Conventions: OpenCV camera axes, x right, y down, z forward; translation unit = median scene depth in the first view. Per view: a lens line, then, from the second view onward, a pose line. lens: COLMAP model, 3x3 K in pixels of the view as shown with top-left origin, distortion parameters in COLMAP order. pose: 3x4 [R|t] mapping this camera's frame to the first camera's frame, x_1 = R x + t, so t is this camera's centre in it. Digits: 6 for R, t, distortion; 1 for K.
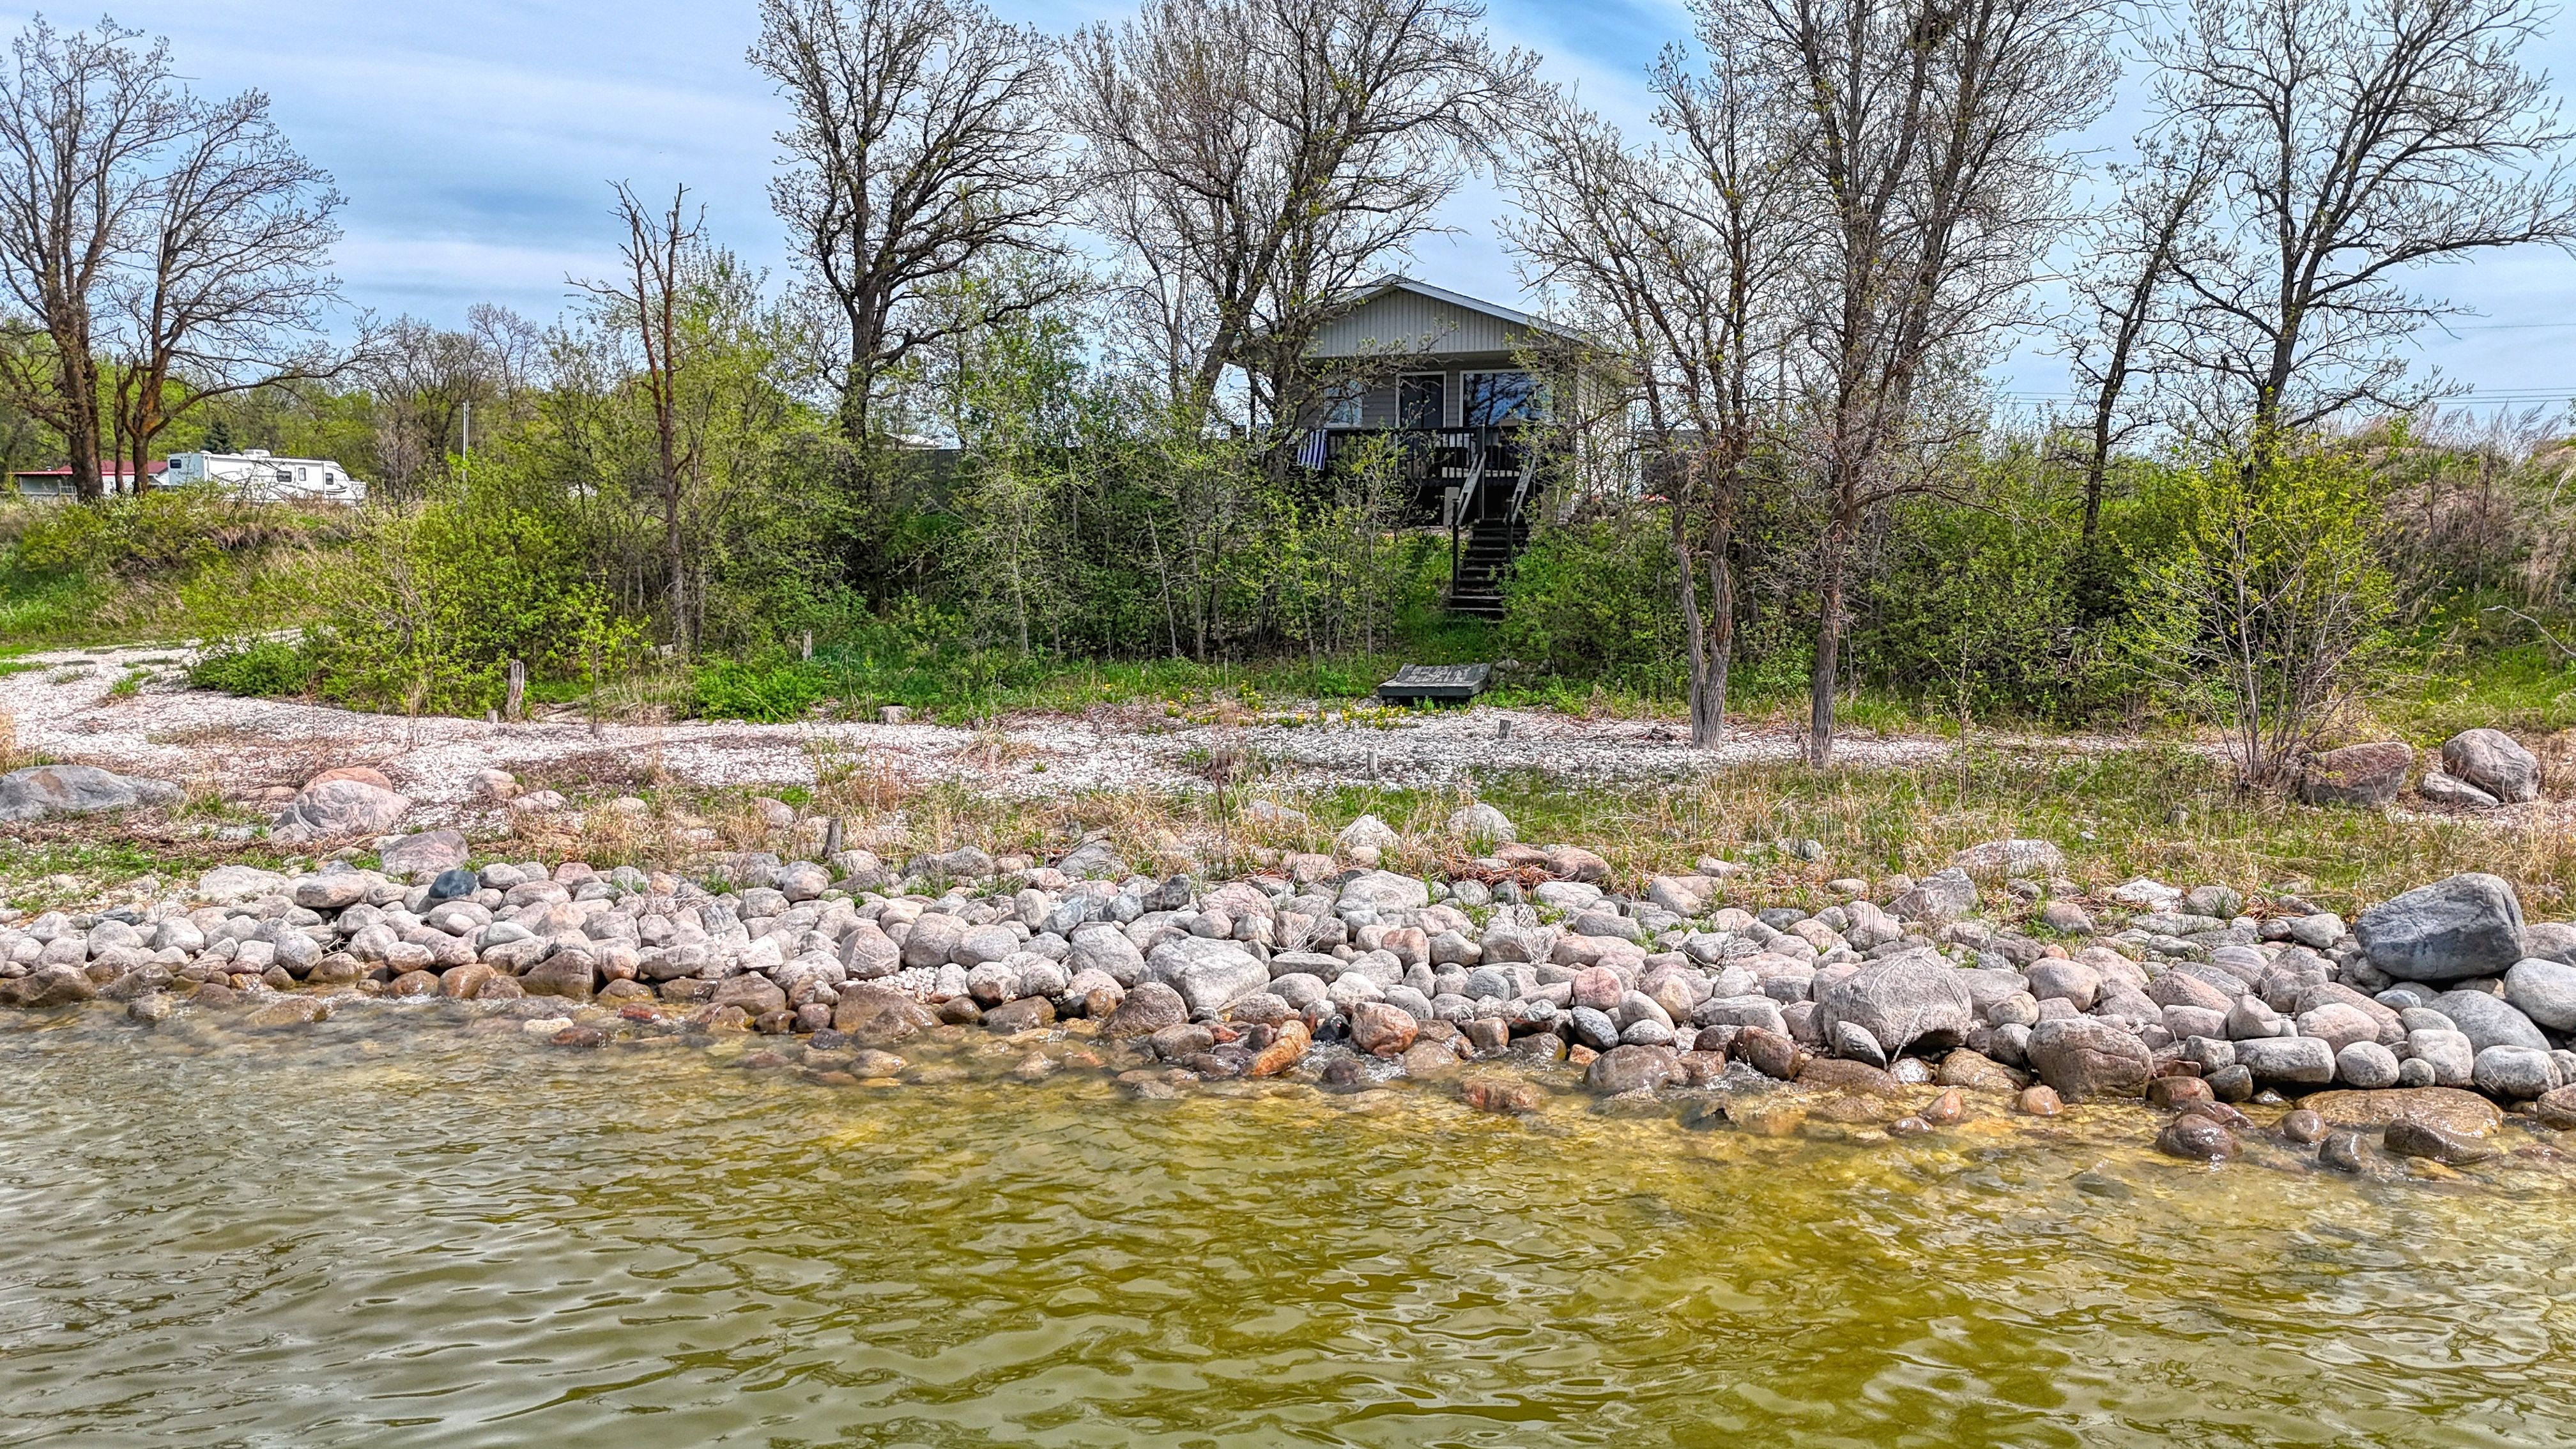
lens RADIAL K [[1889.6, 0, 1288.0], [0, 1889.6, 724.5], [0, 0, 1]] dist [0.070162, -0.079005]
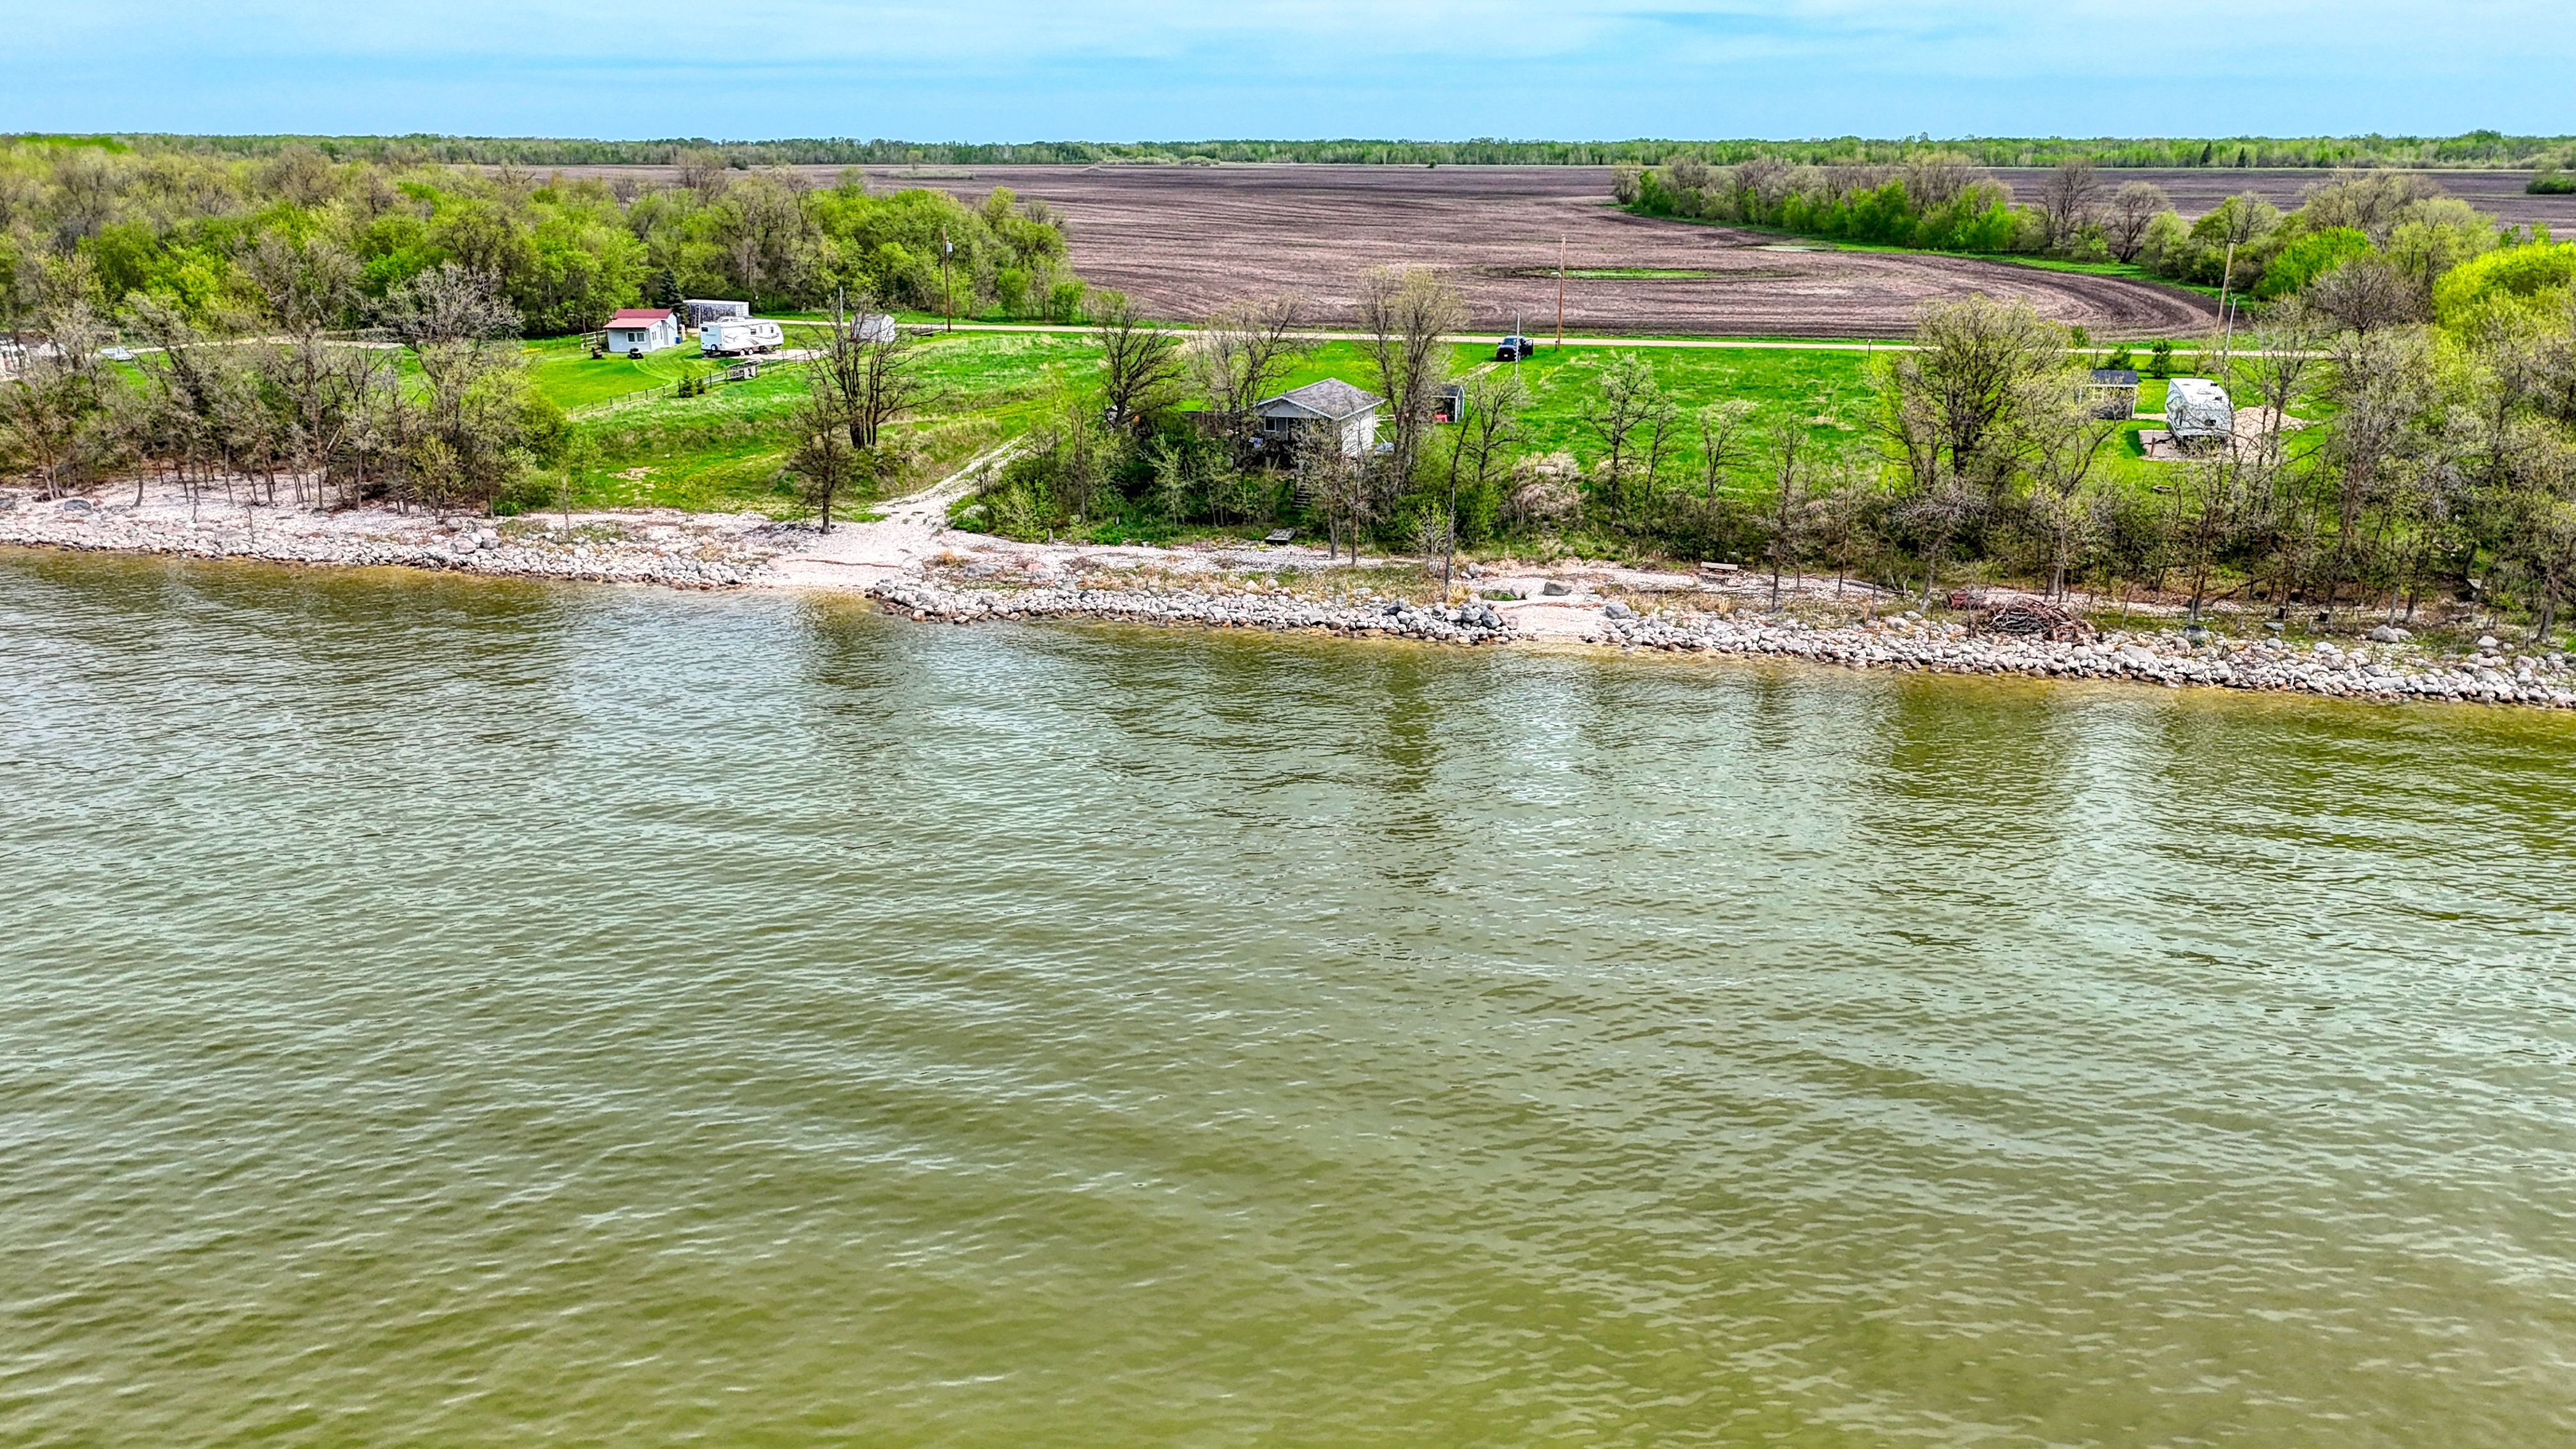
lens RADIAL K [[1889.6, 0, 1288.0], [0, 1889.6, 724.5], [0, 0, 1]] dist [0.070162, -0.079005]
pose [[0.999460, 0.007496, -0.031994, 0.238866], [-0.000708, 0.978323, 0.207086, -0.486816], [0.032852, -0.206951, 0.977800, -3.154292]]
